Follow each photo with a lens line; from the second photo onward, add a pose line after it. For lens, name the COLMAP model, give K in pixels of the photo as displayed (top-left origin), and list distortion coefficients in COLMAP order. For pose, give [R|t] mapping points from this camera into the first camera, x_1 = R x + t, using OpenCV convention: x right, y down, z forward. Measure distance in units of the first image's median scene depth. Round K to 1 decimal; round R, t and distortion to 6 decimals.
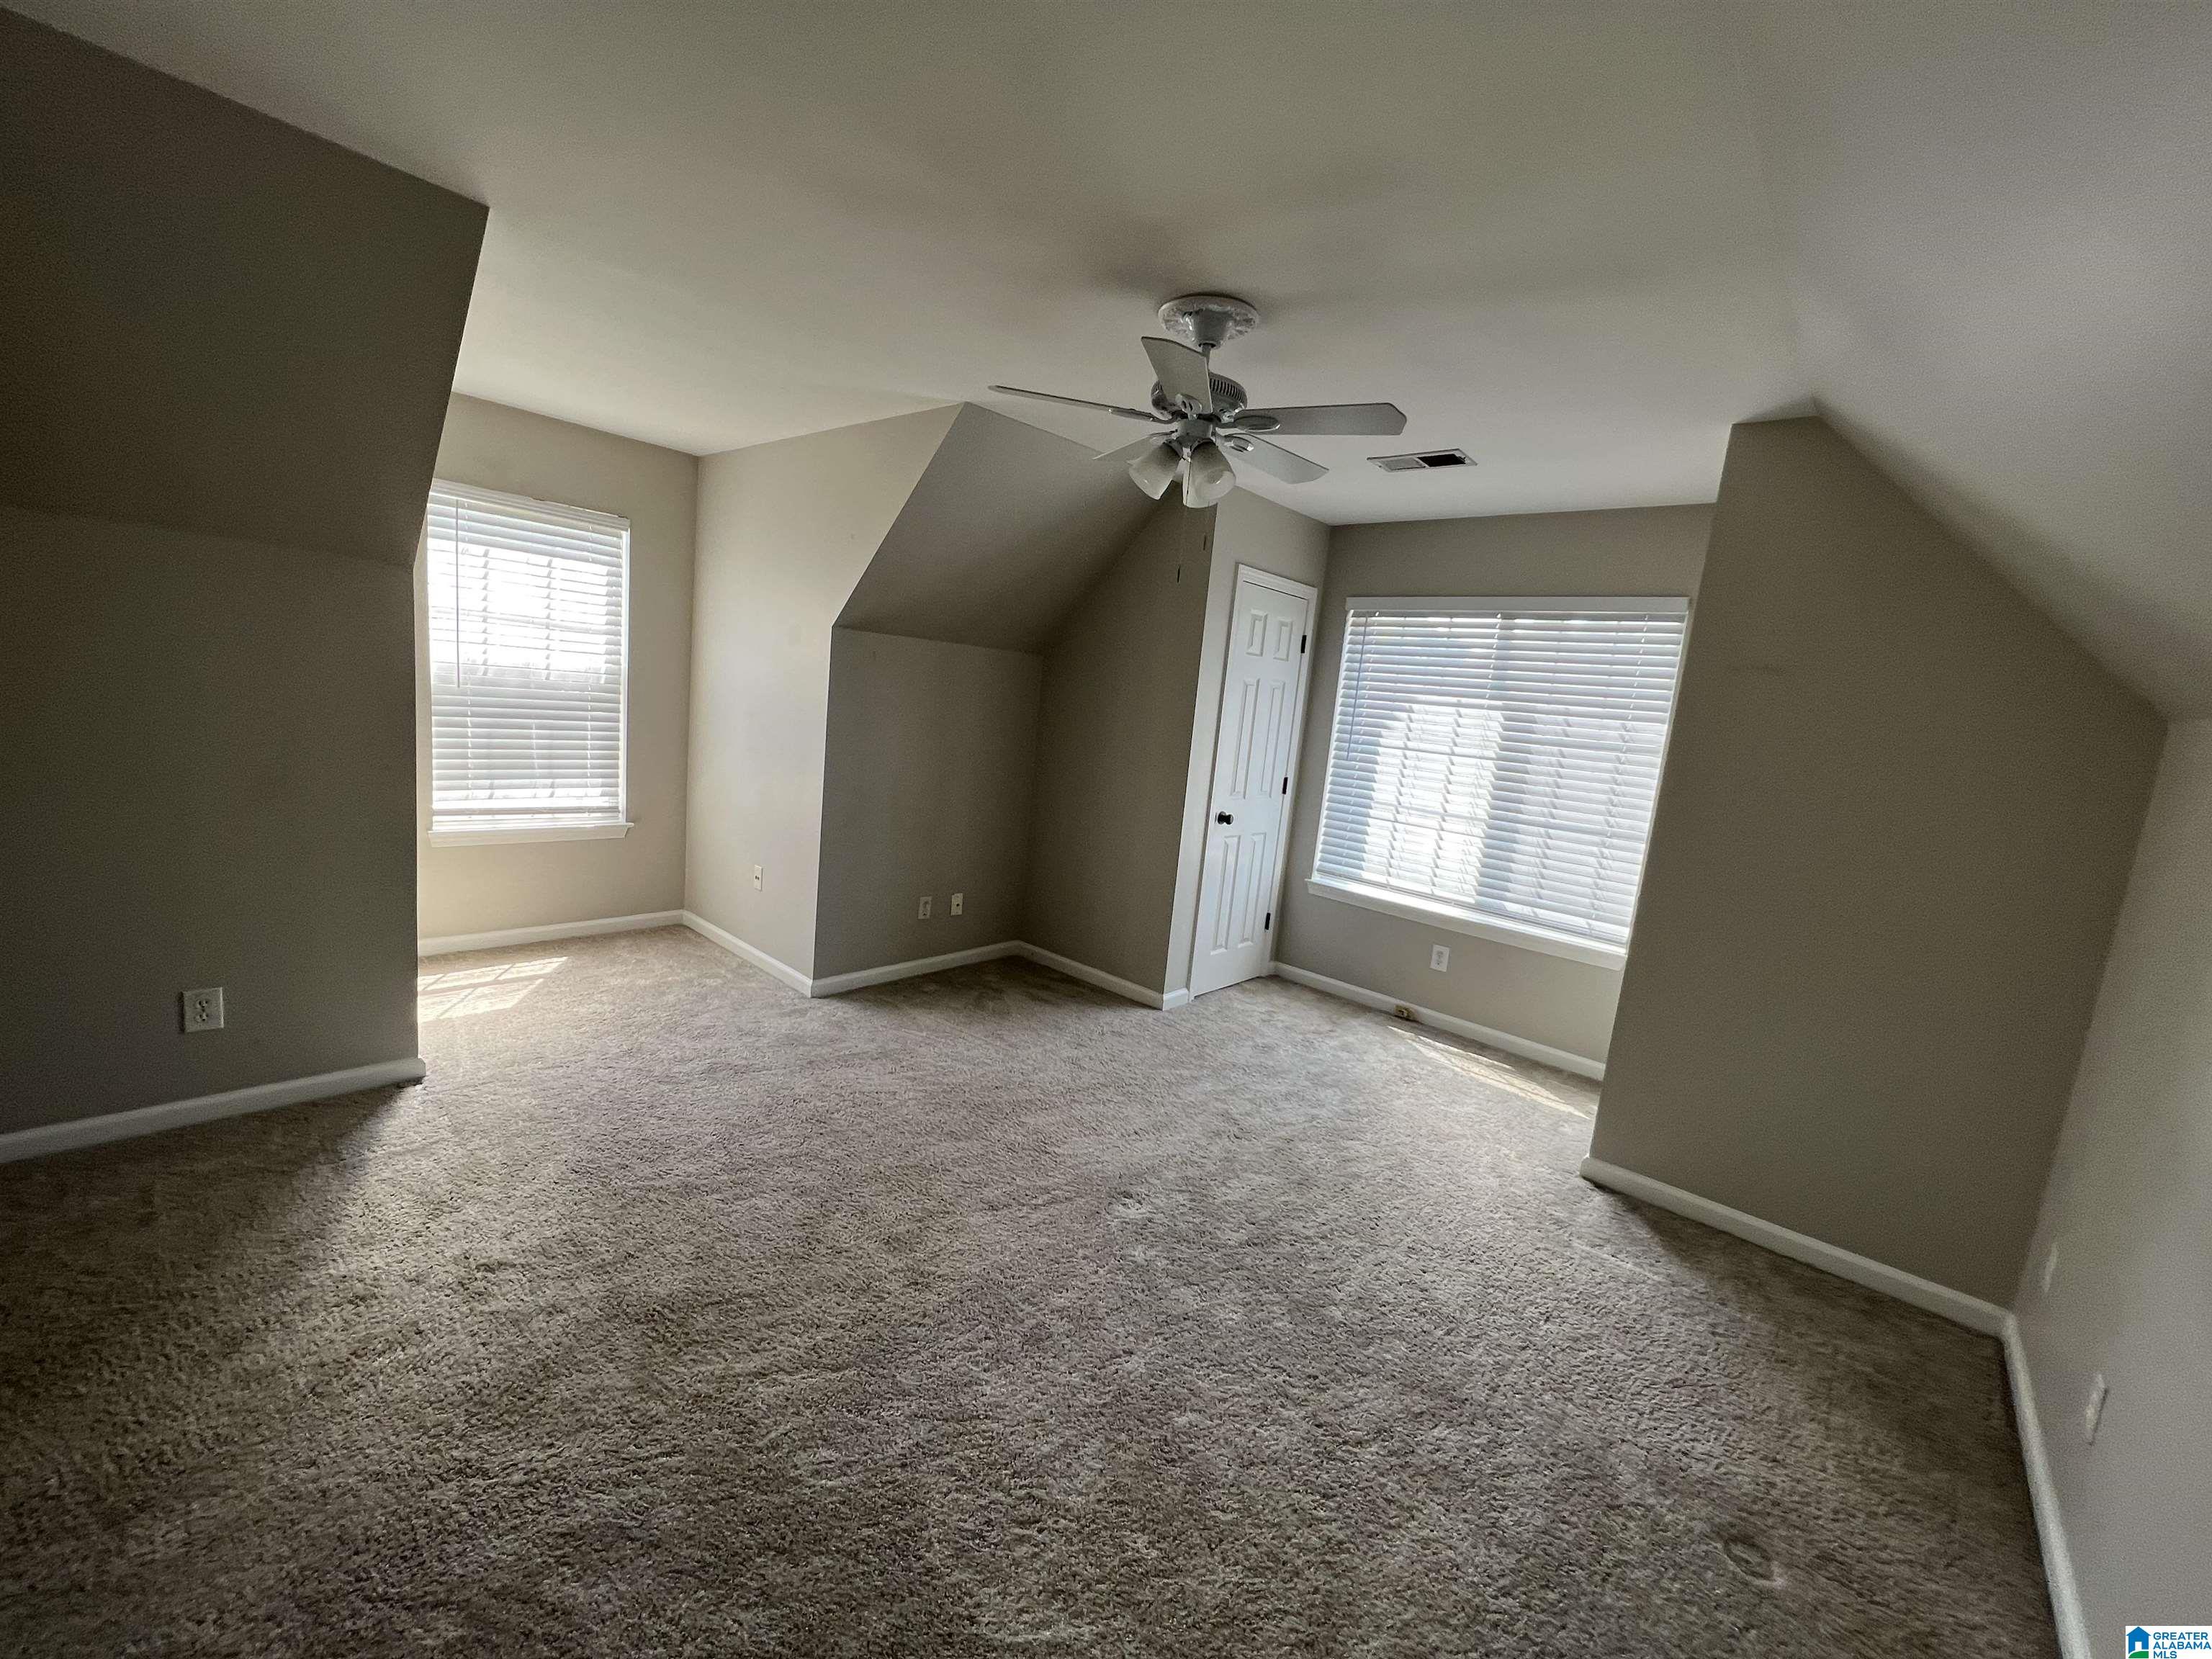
lens RADIAL K [[886.7, 0, 1101.8], [0, 886.7, 823.7], [0, 0, 1]] dist [-0.003516, 0.001426]
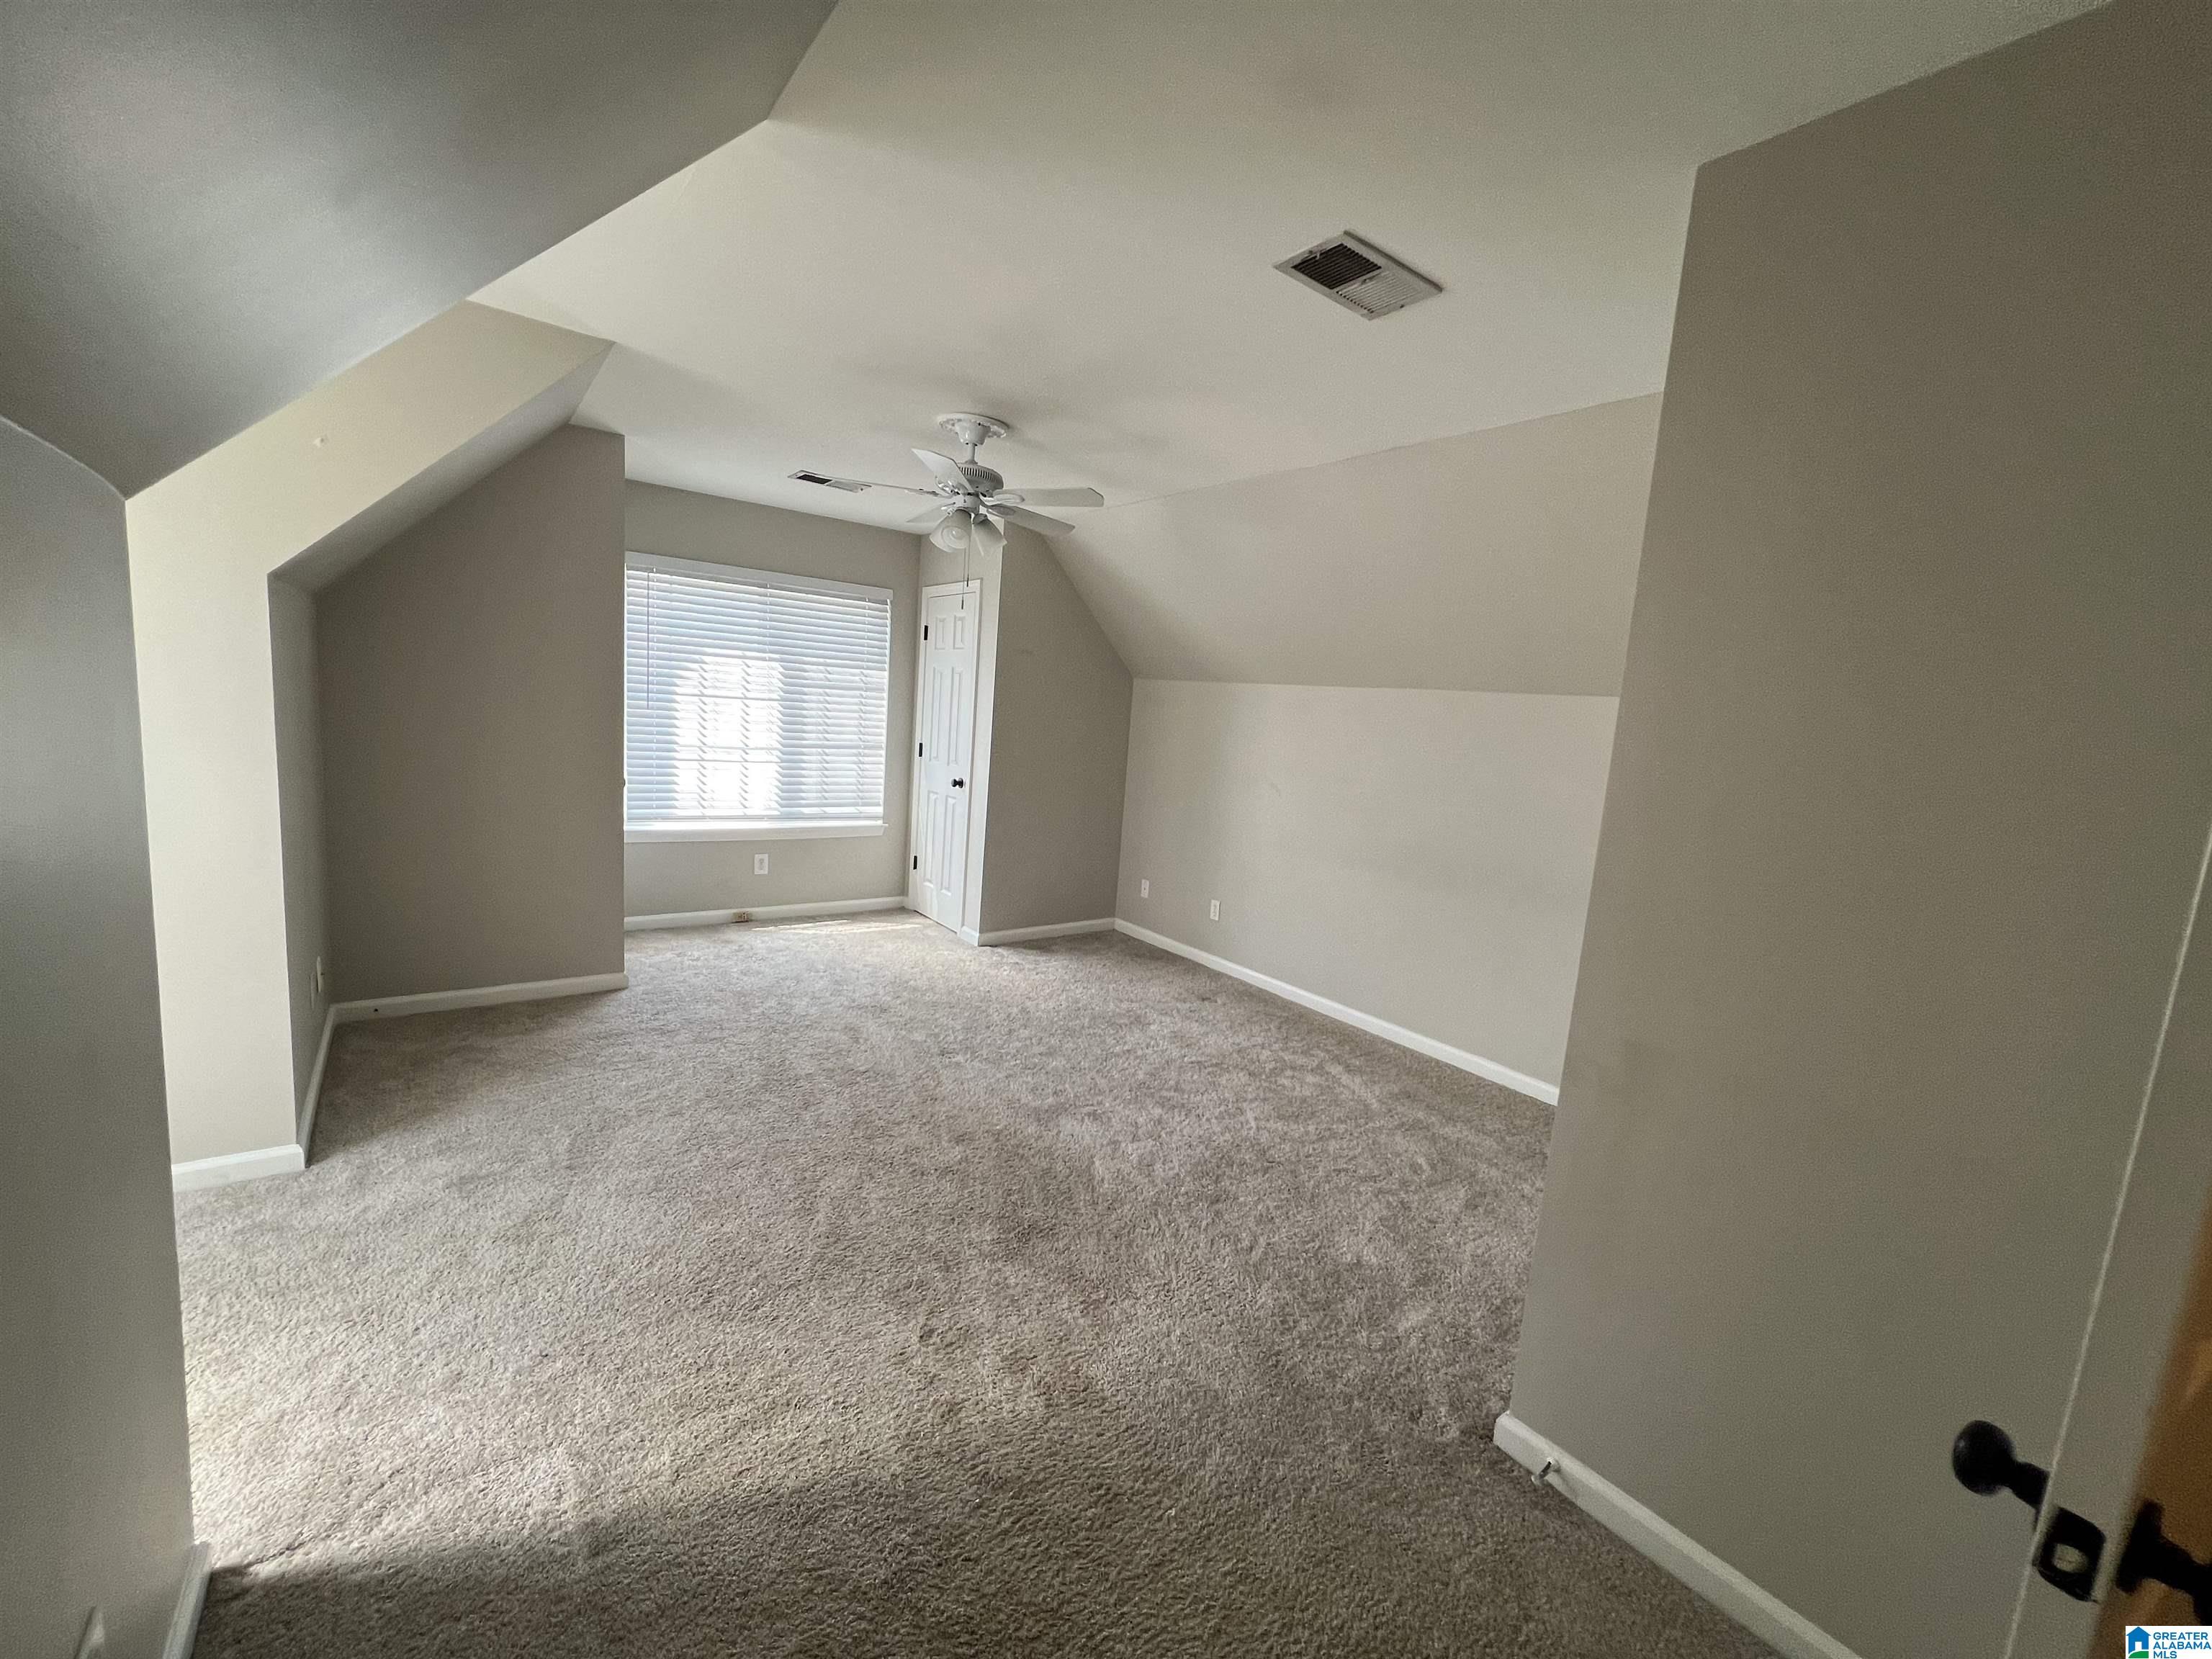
lens RADIAL K [[886.7, 0, 1101.8], [0, 886.7, 823.7], [0, 0, 1]] dist [-0.003516, 0.001426]
pose [[0.194122, -0.213374, 0.957491, -0.744356], [0.086468, 0.975980, 0.199964, -0.116959], [-0.977159, 0.043975, 0.207909, 0.292747]]
